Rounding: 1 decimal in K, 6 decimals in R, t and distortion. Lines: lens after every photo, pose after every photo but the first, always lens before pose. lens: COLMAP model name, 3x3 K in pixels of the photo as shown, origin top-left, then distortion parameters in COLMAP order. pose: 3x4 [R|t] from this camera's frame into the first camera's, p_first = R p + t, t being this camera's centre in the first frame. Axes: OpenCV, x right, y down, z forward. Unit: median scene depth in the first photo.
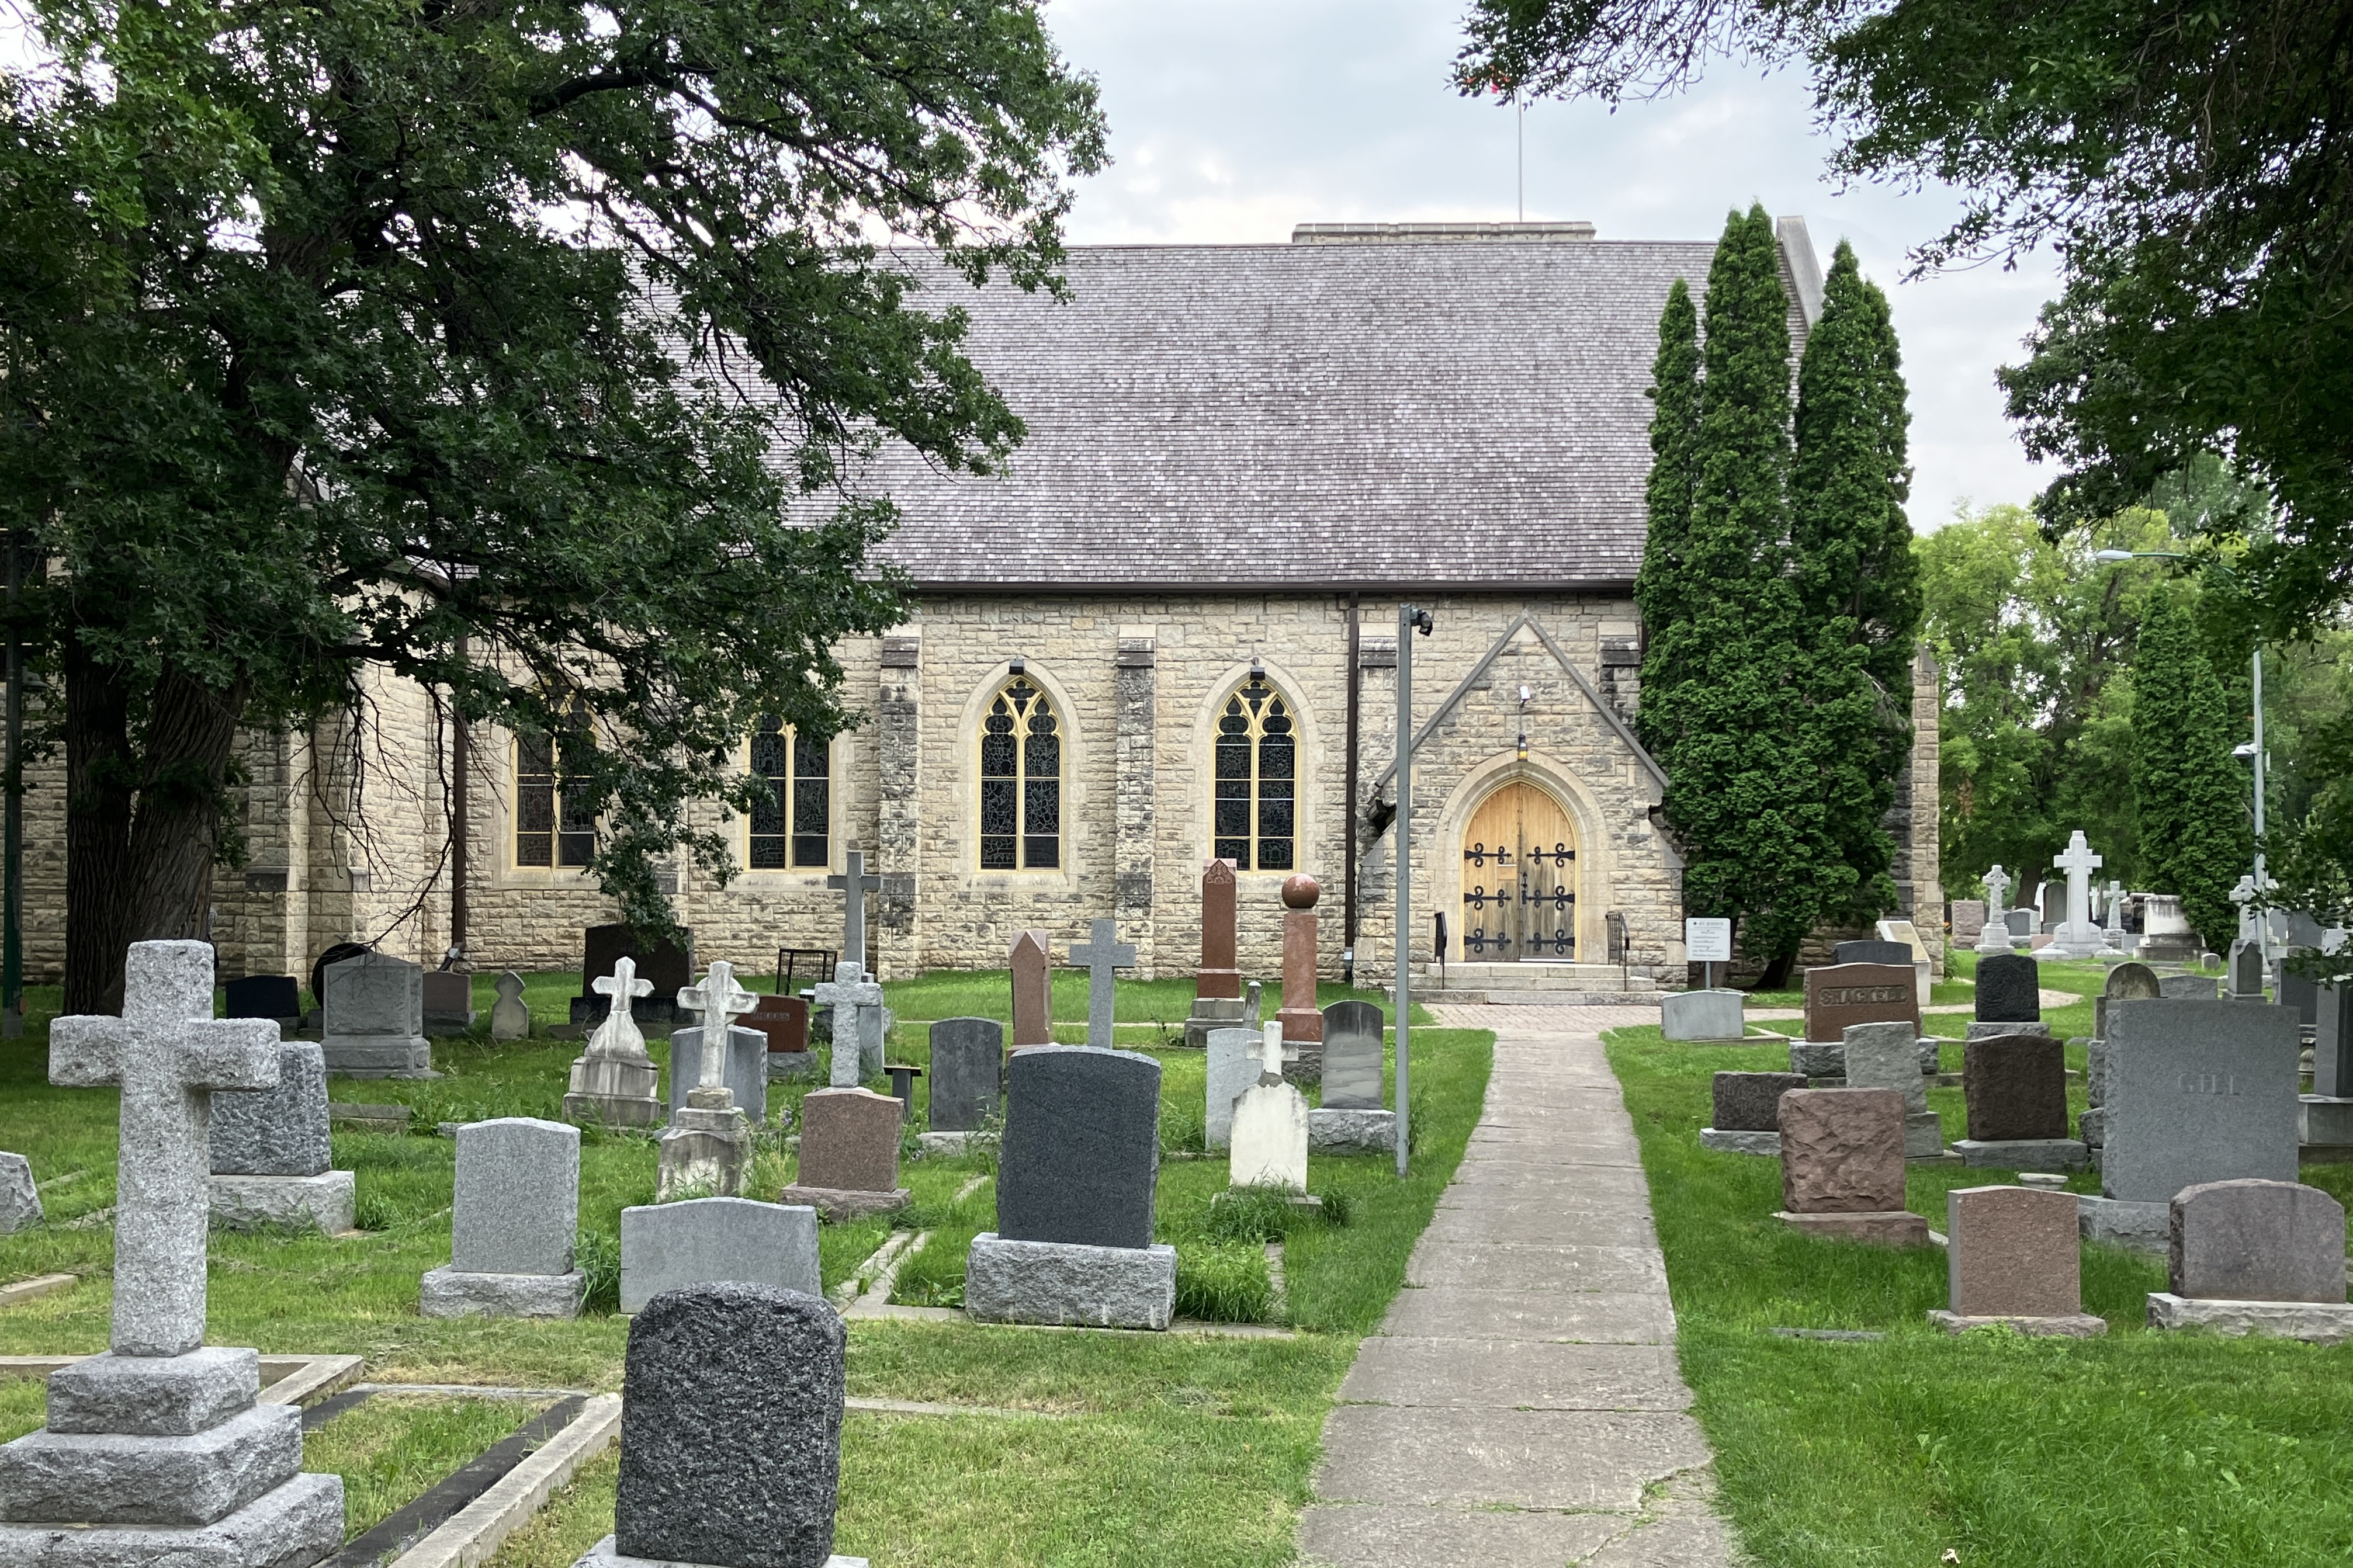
lens RADIAL K [[2177.8, 0, 1174.0], [0, 2177.8, 792.8], [0, 0, 1]] dist [0.001850, 0.000000]
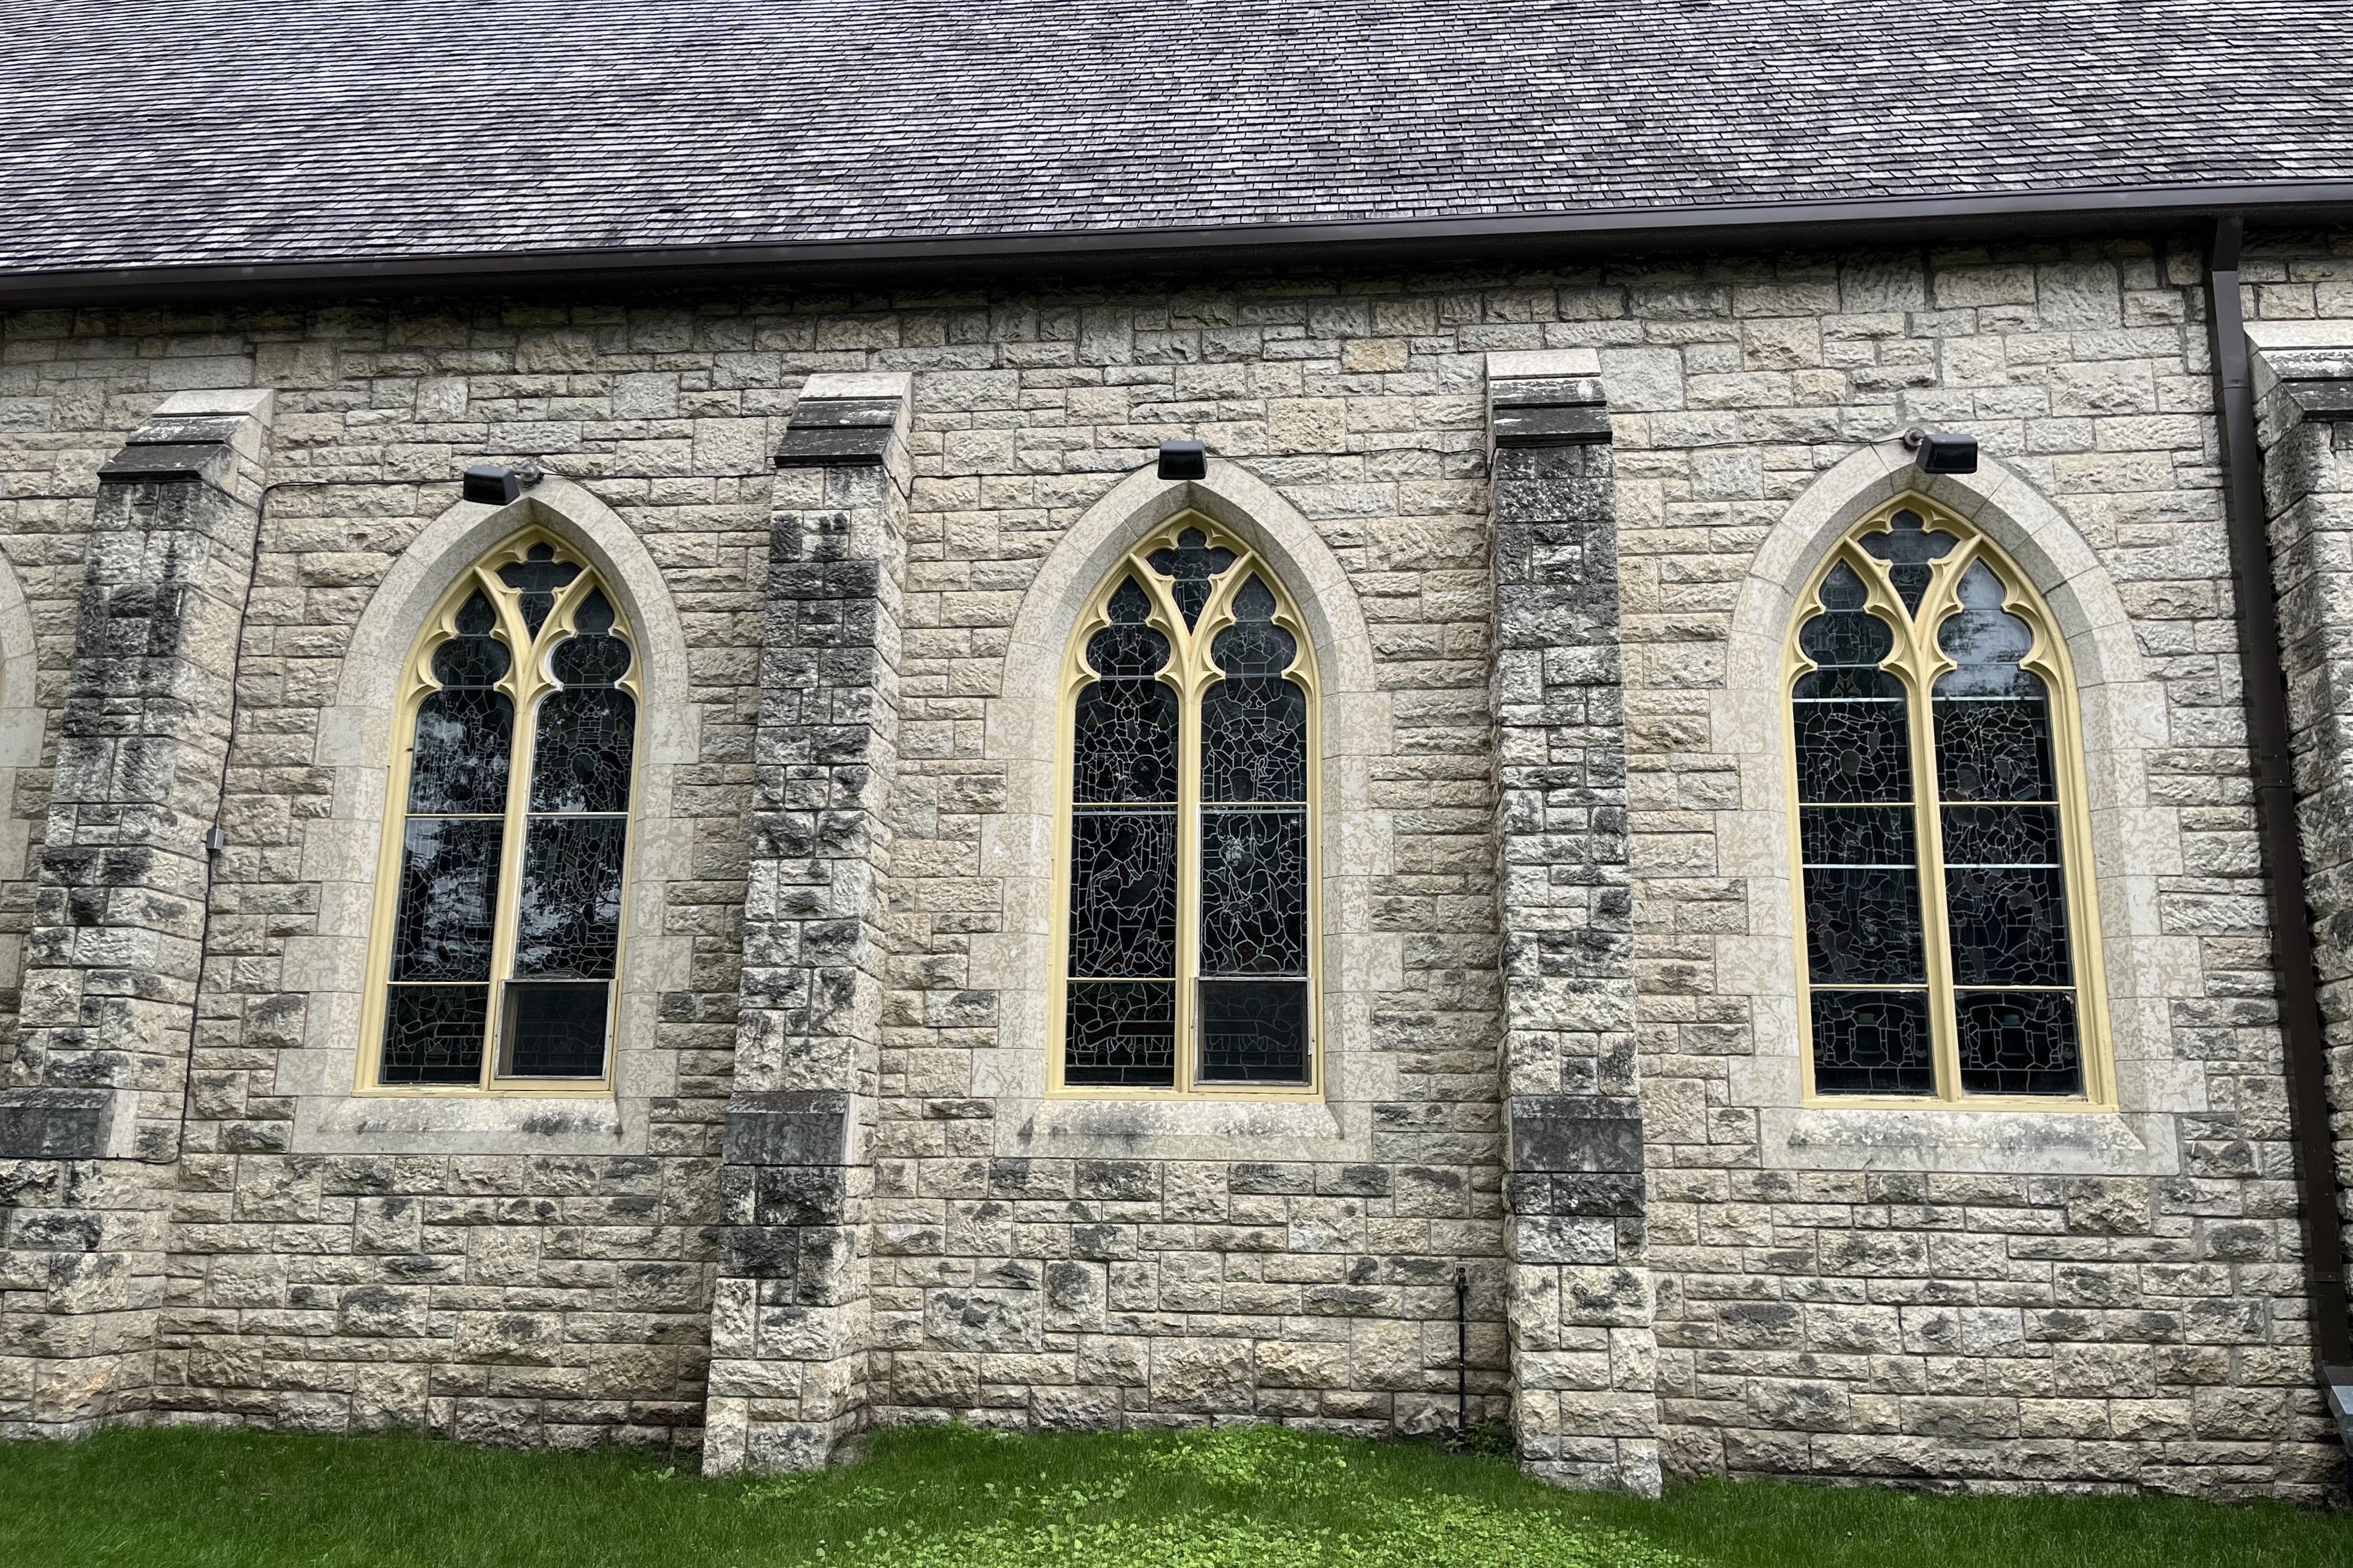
lens RADIAL K [[1828.8, 0, 1202.6], [0, 1828.8, 731.5], [0, 0, 1]] dist [0.034674, -0.016139]
pose [[0.999104, -0.001687, -0.042296, -0.057135], [-0.006279, 0.982243, -0.187507, 0.034546], [0.041862, 0.187605, 0.981352, 0.730381]]
